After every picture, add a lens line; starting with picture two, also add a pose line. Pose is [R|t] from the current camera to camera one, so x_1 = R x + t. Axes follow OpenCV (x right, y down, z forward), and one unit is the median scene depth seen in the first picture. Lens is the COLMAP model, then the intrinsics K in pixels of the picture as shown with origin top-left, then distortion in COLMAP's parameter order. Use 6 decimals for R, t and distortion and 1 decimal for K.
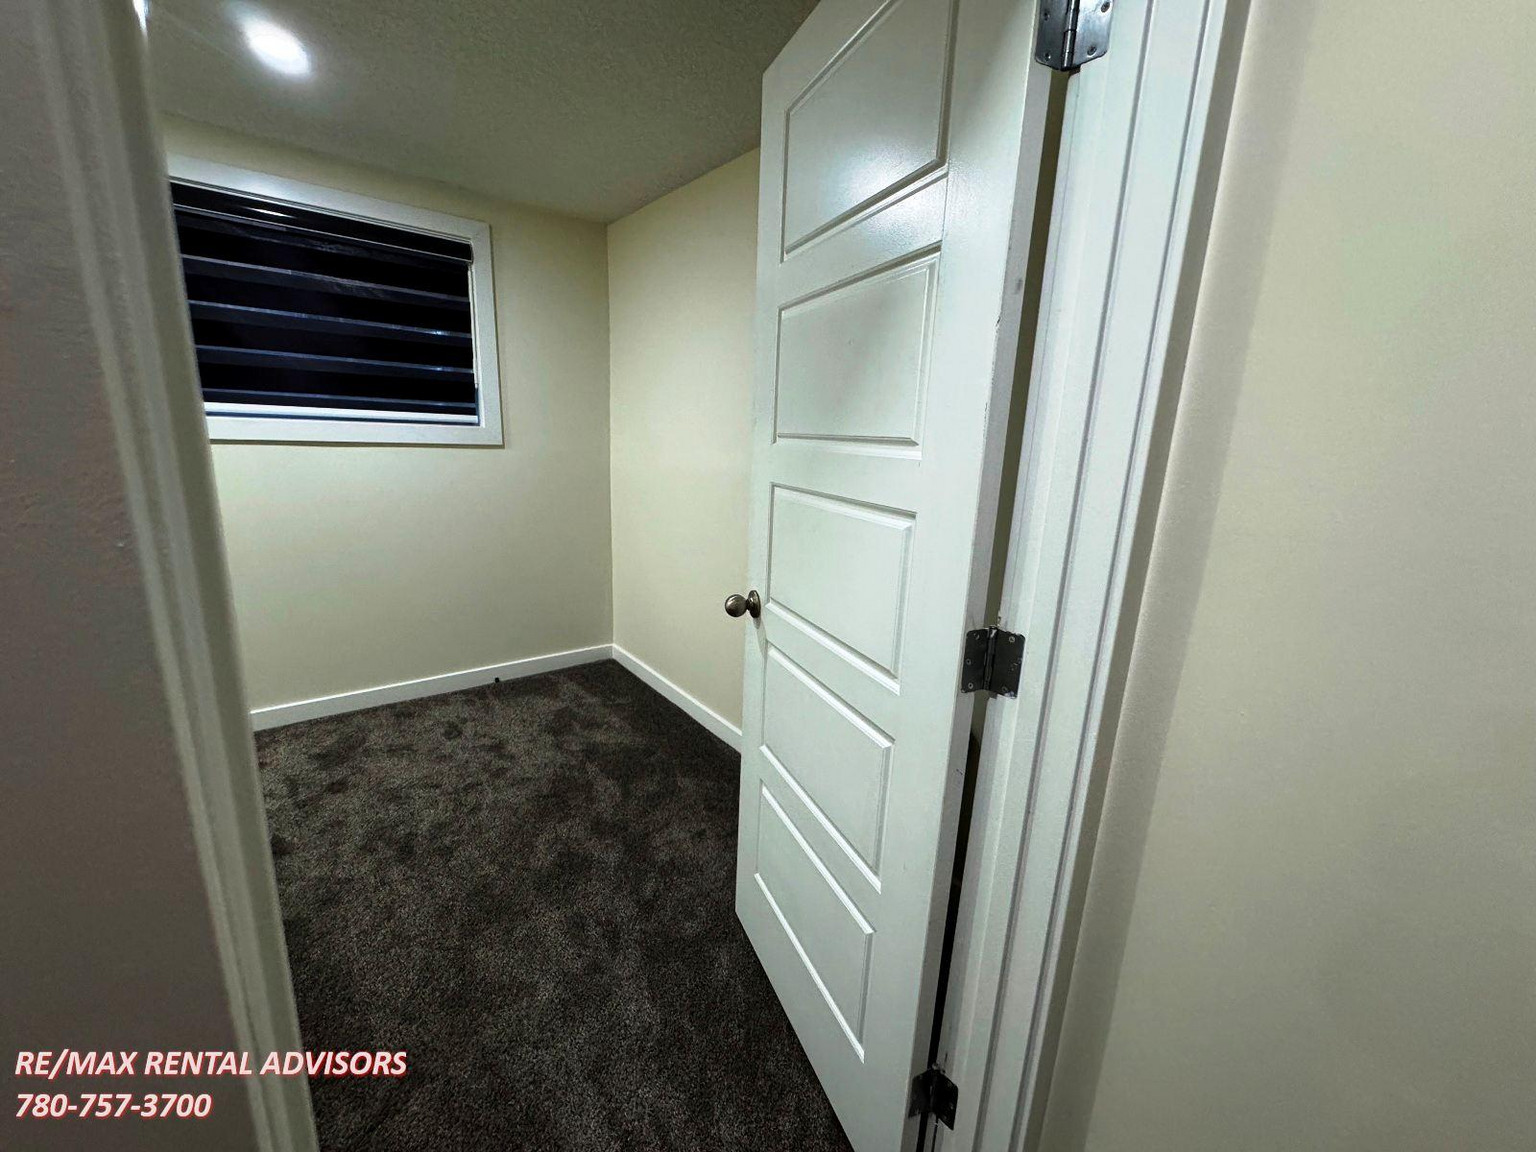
lens RADIAL K [[610.4, 0, 763.8], [0, 610.4, 577.5], [0, 0, 1]] dist [-0.002452, -0.000332]
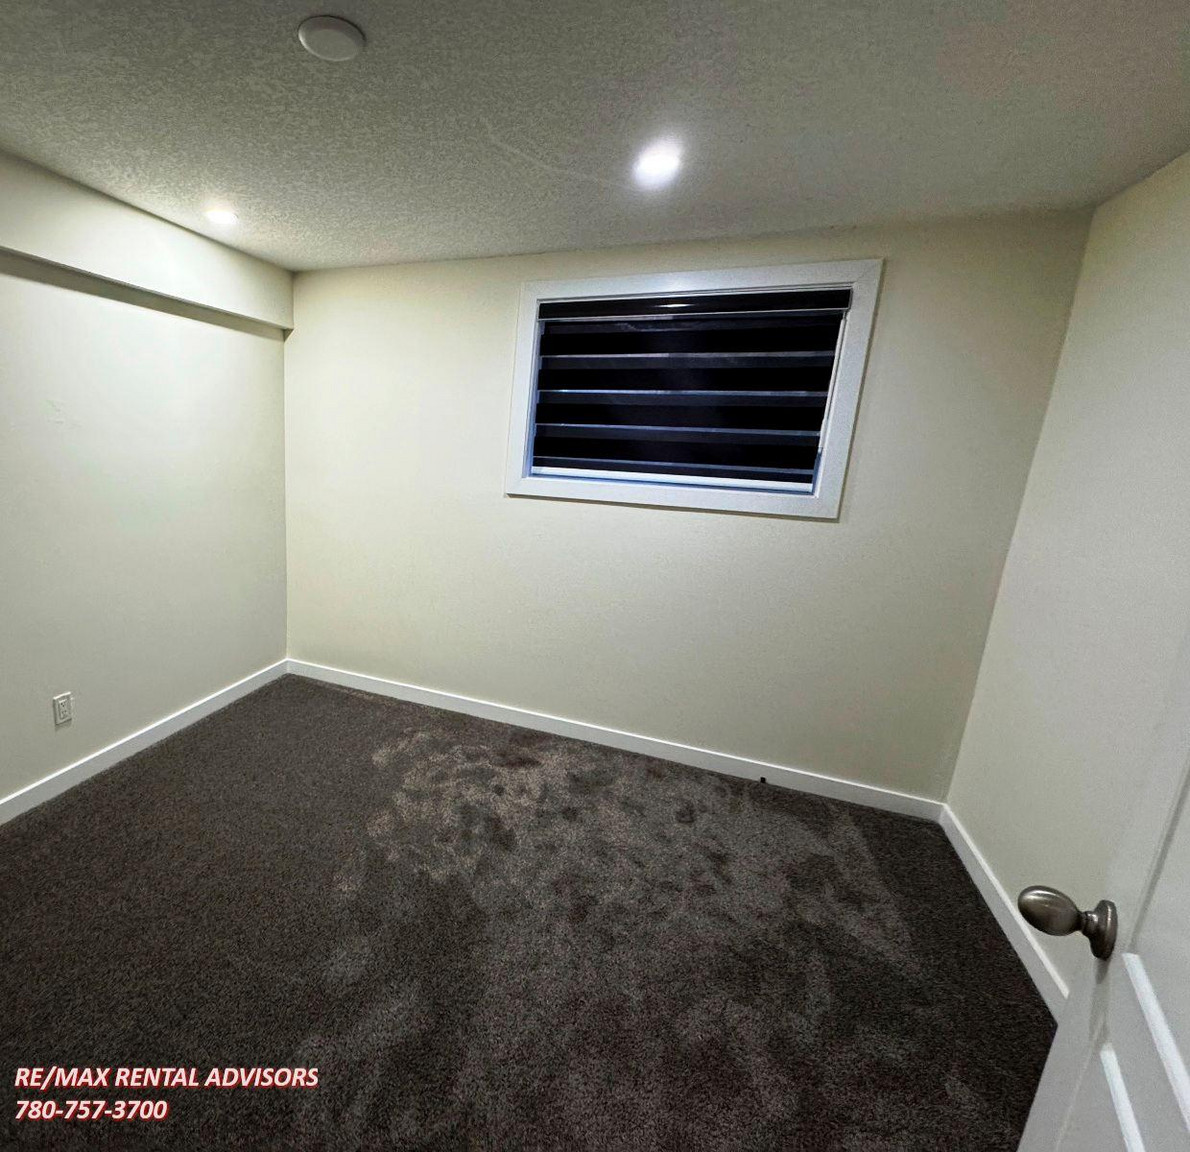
lens RADIAL K [[607.5, 0, 463.5], [0, 607.5, 567.4], [0, 0, 1]] dist [-0.001135, 0.000001]
pose [[0.457430, 0.171147, -0.872620, 0.088423], [-0.227783, 0.971115, 0.071061, -0.111443], [0.859577, 0.166263, 0.483202, 0.197825]]
